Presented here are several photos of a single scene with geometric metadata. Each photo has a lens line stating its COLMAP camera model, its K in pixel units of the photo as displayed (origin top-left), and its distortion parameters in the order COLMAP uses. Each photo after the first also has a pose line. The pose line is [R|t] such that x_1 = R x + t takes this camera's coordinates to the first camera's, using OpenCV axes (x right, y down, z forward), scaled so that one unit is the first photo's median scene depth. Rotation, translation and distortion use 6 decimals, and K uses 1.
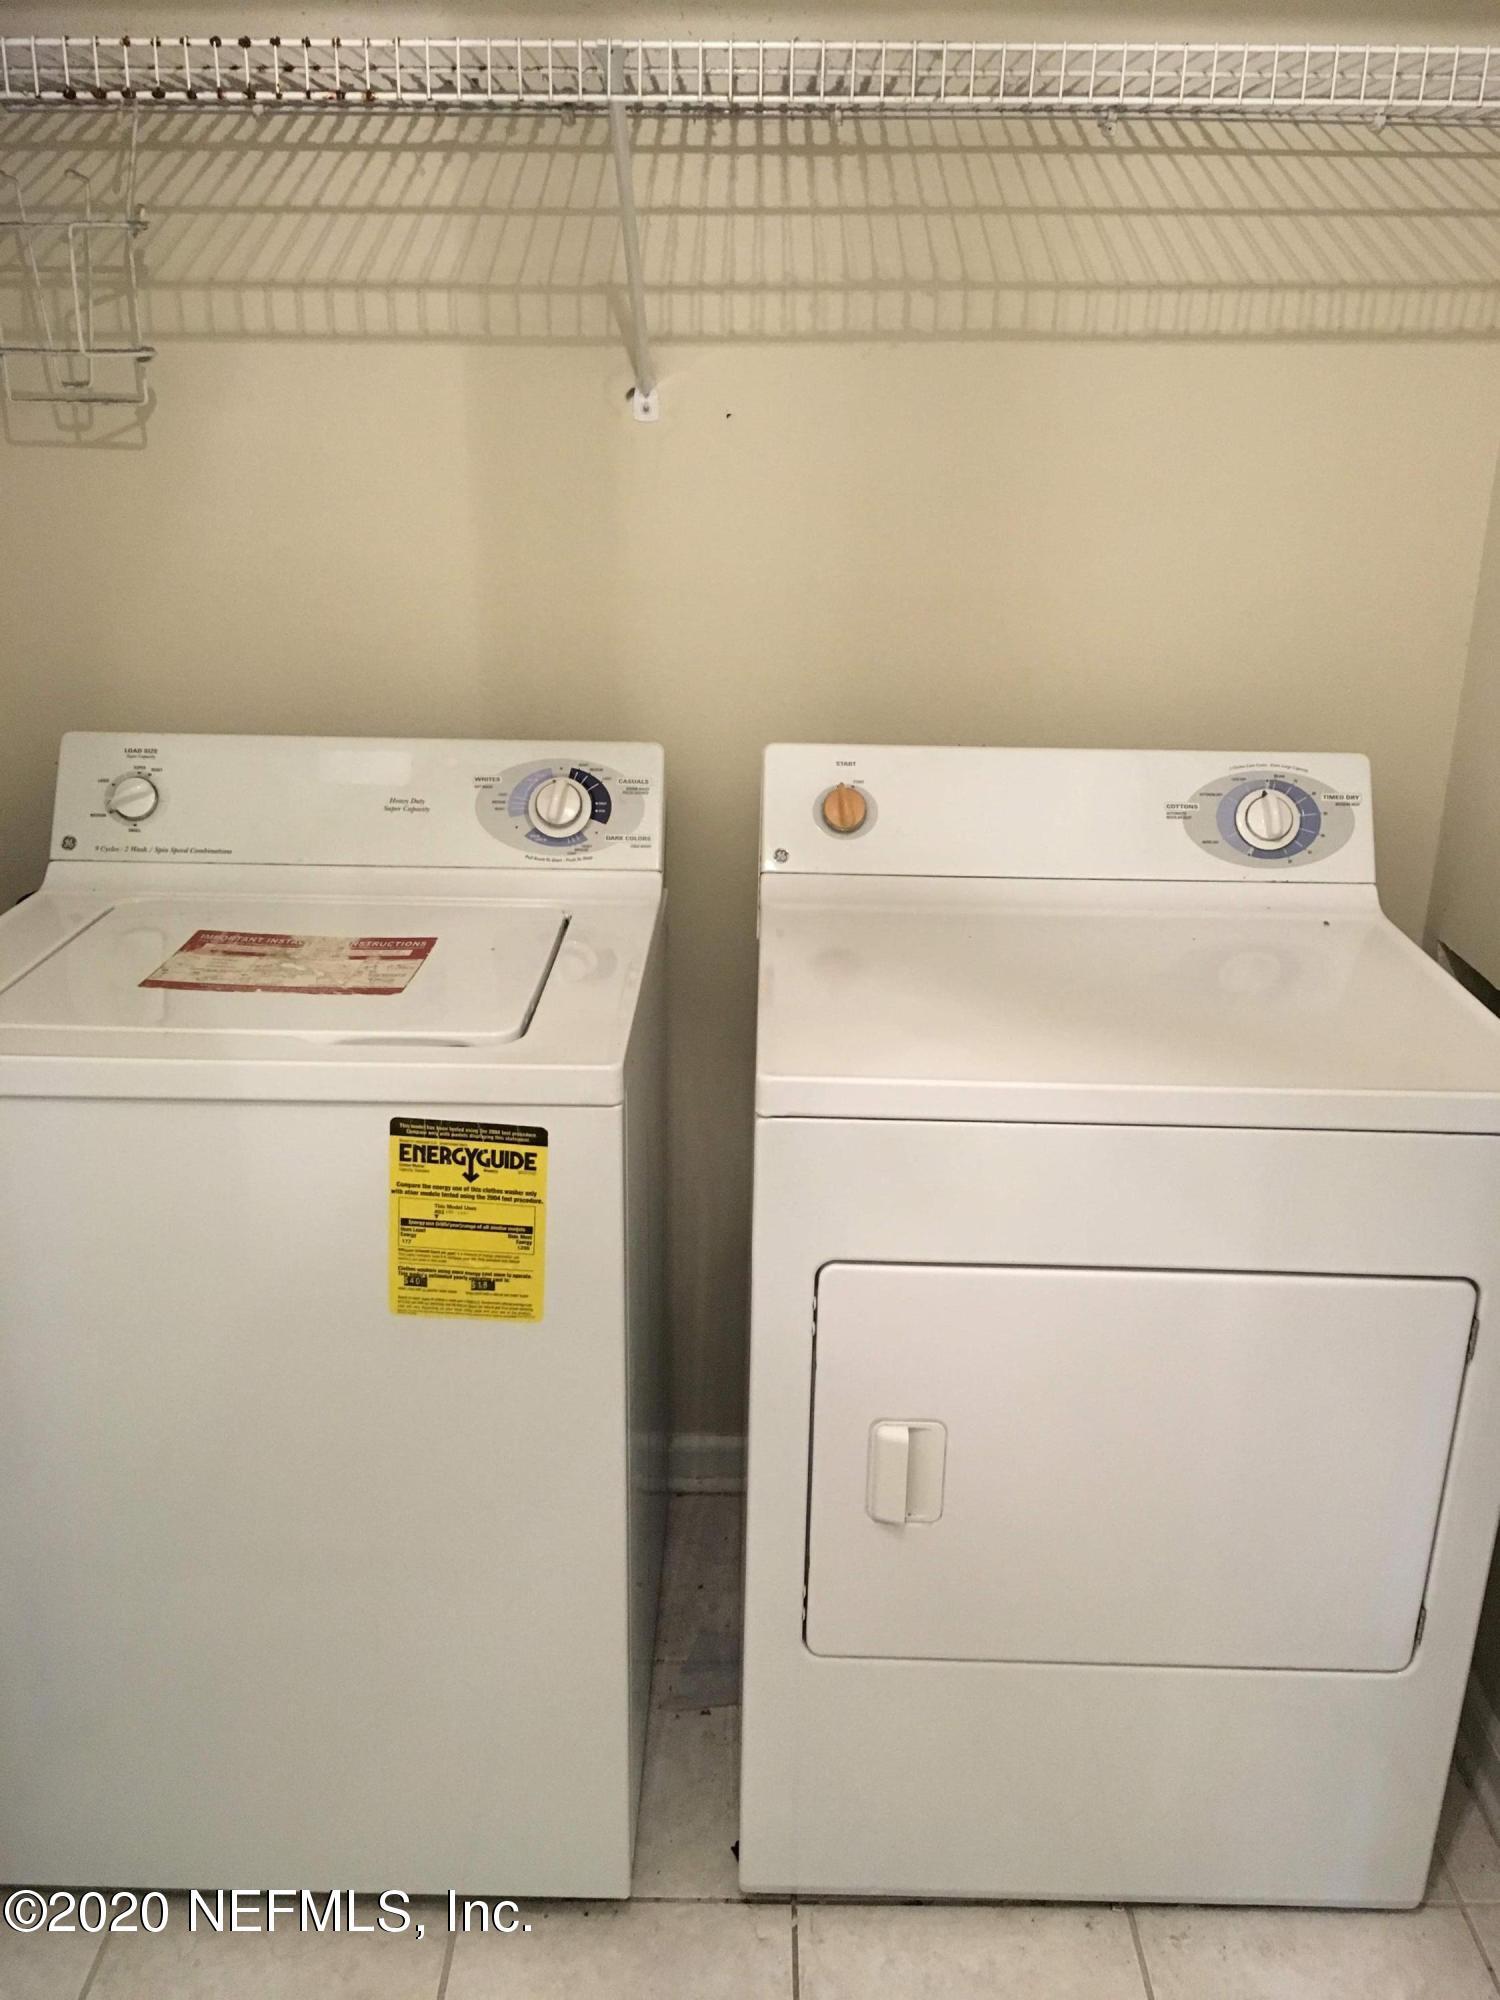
lens RADIAL K [[1710.7, 0, 748.9], [0, 1710.7, 1002.9], [0, 0, 1]] dist [0.074825, -0.104833]
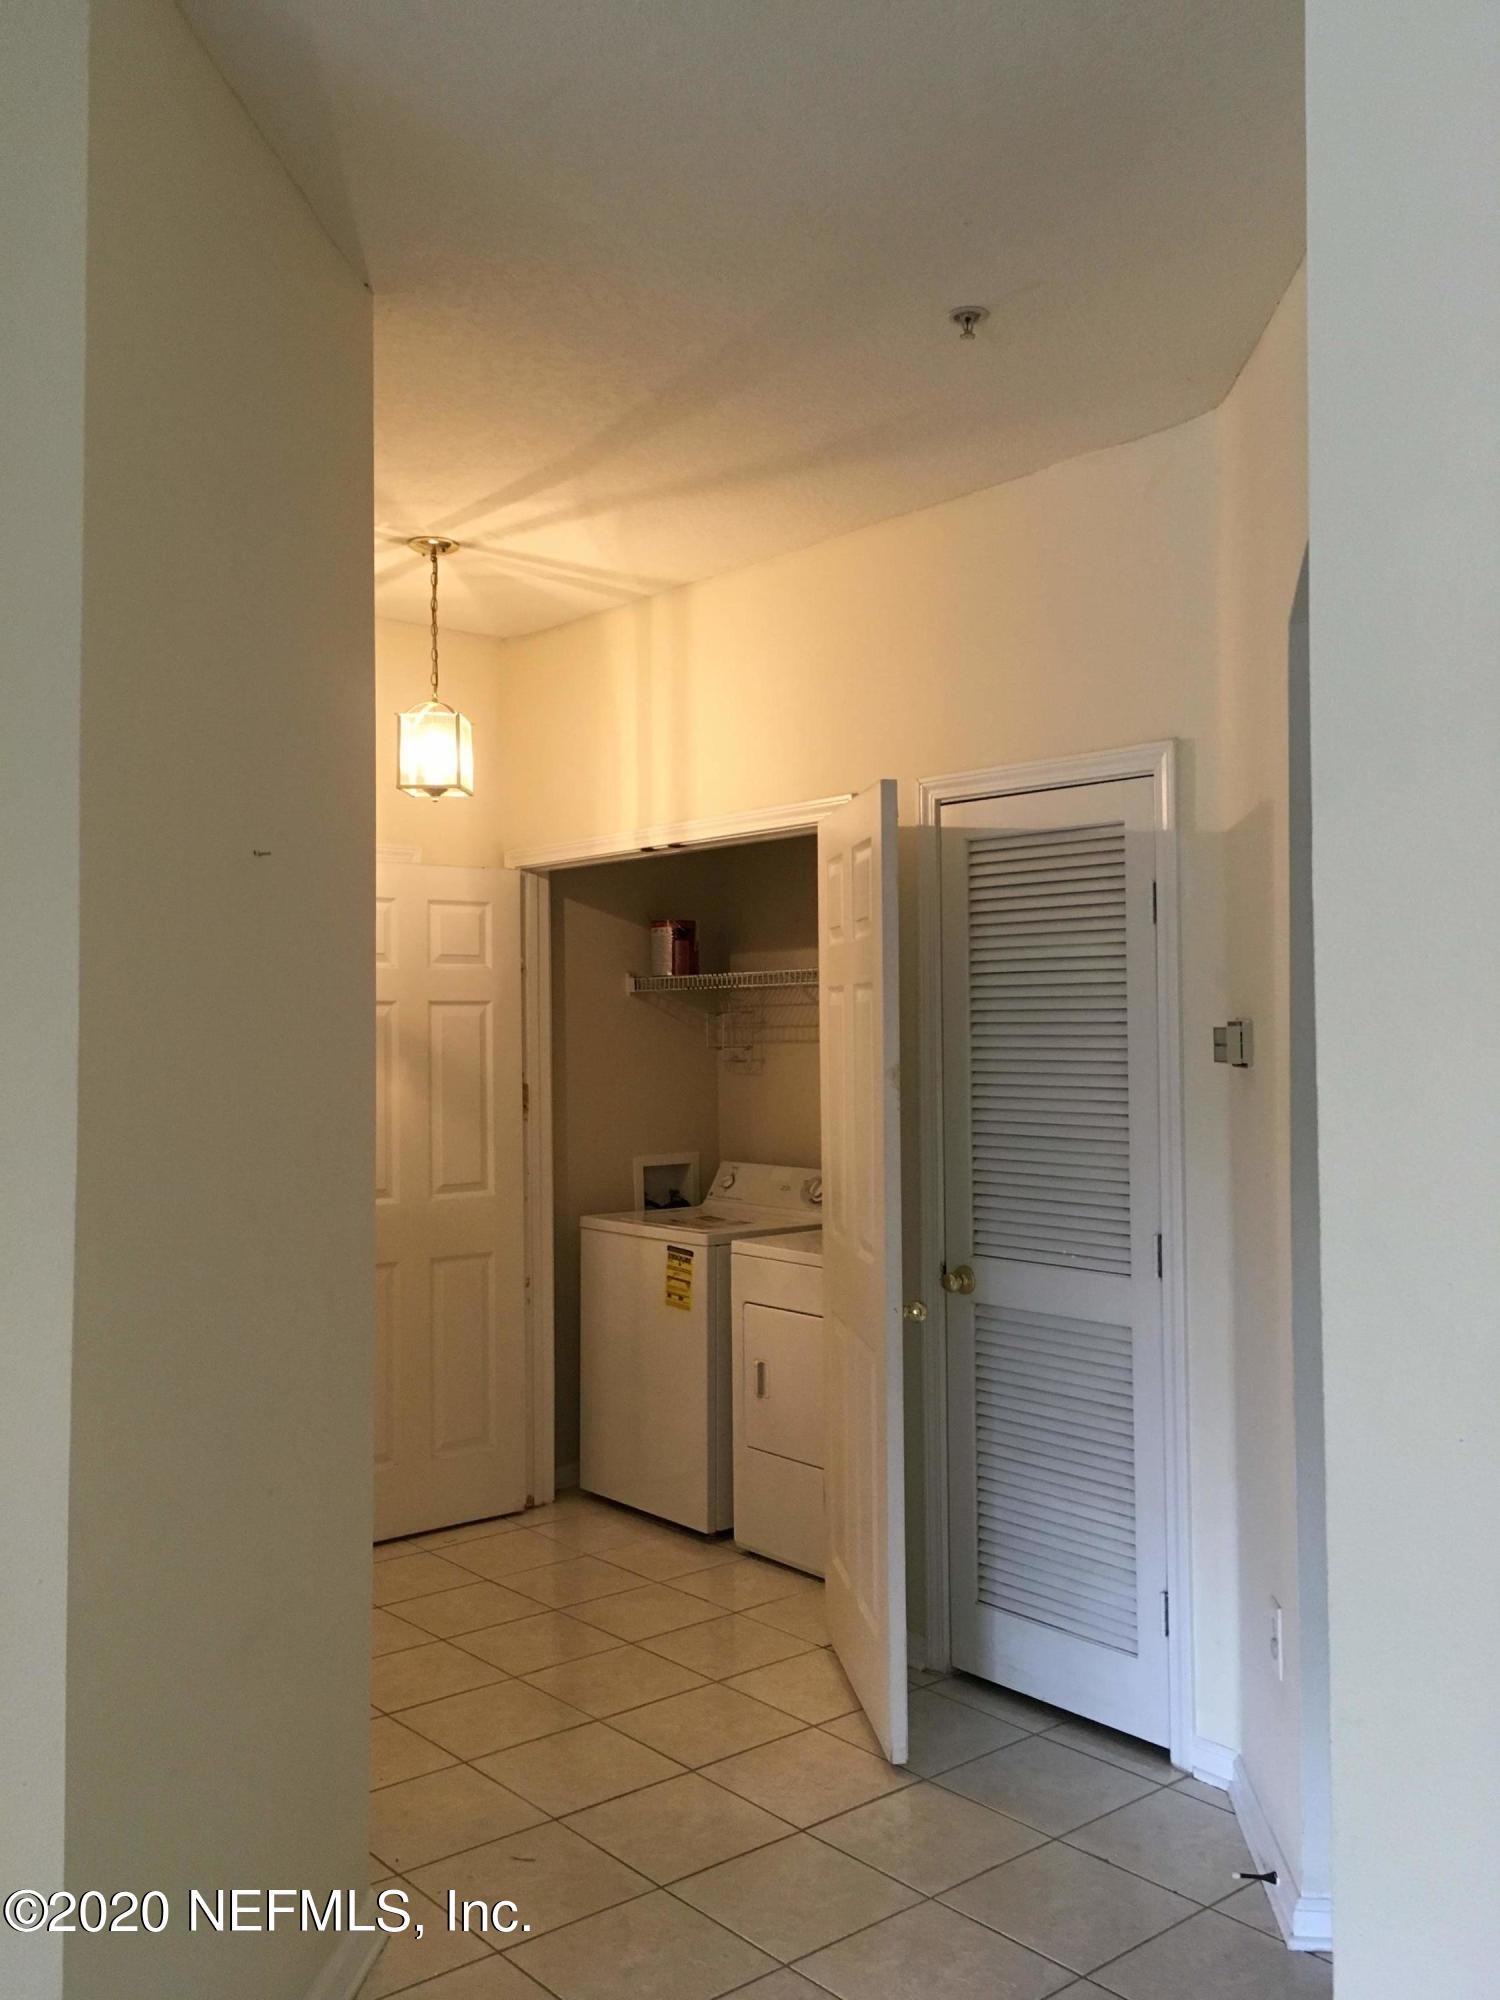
lens RADIAL K [[1710.7, 0, 769.3], [0, 1710.7, 992.4], [0, 0, 1]] dist [0.074825, -0.104833]
pose [[0.660374, -0.026847, -0.750457, 2.637992], [-0.246950, 0.936012, -0.250791, 0.416712], [0.709170, 0.350941, 0.611489, -1.247890]]
